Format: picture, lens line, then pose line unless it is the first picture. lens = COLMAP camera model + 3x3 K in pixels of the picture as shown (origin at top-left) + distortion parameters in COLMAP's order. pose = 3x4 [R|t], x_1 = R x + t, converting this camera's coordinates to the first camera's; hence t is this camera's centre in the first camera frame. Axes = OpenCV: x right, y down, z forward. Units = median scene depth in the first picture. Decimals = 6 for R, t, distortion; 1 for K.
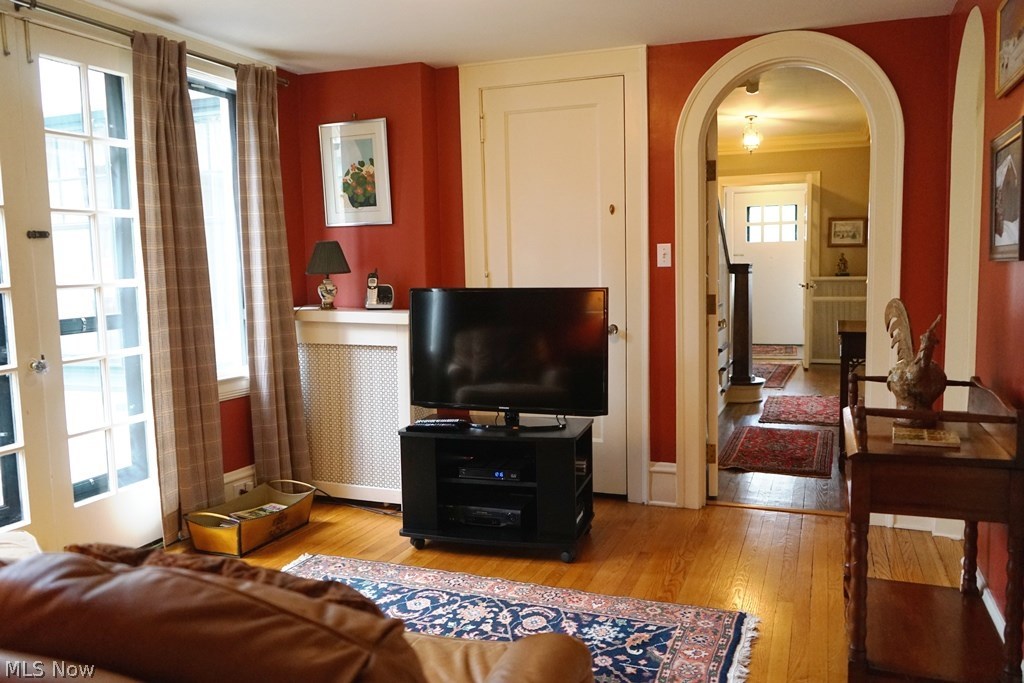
lens RADIAL K [[829.4, 0, 512.1], [0, 829.4, 341.8], [0, 0, 1]] dist [-0.002352, 0.006871]
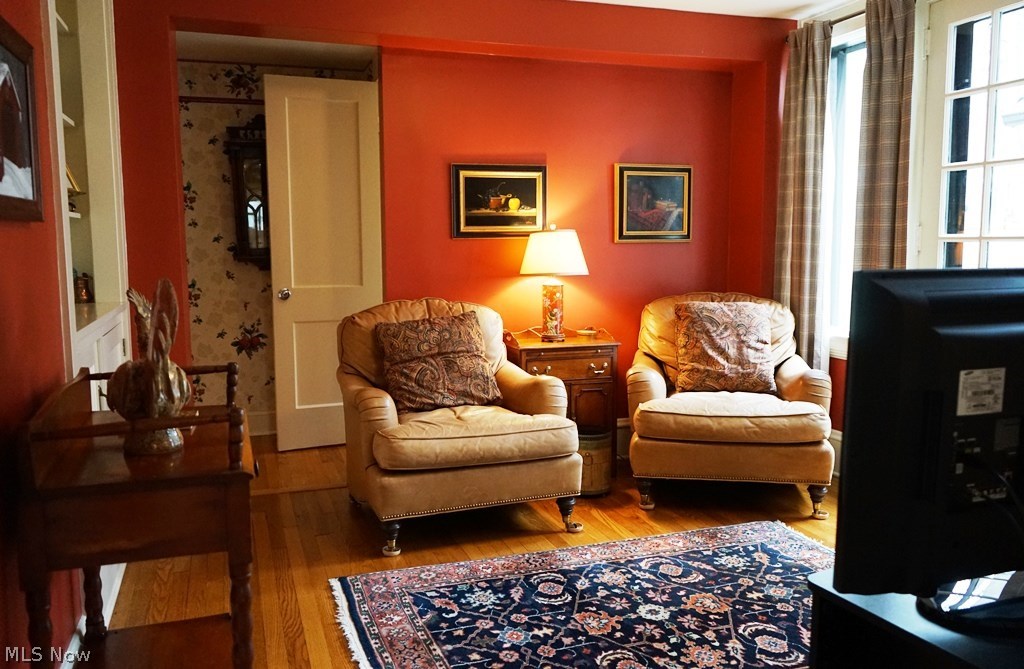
lens RADIAL K [[834.0, 0, 512.4], [0, 834.0, 334.2], [0, 0, 1]] dist [-0.000103, -0.000017]
pose [[-0.767146, 0.094733, -0.634439, 0.588863], [-0.042183, 0.979444, 0.197255, -0.131934], [0.640084, 0.178086, -0.747380, 1.452686]]
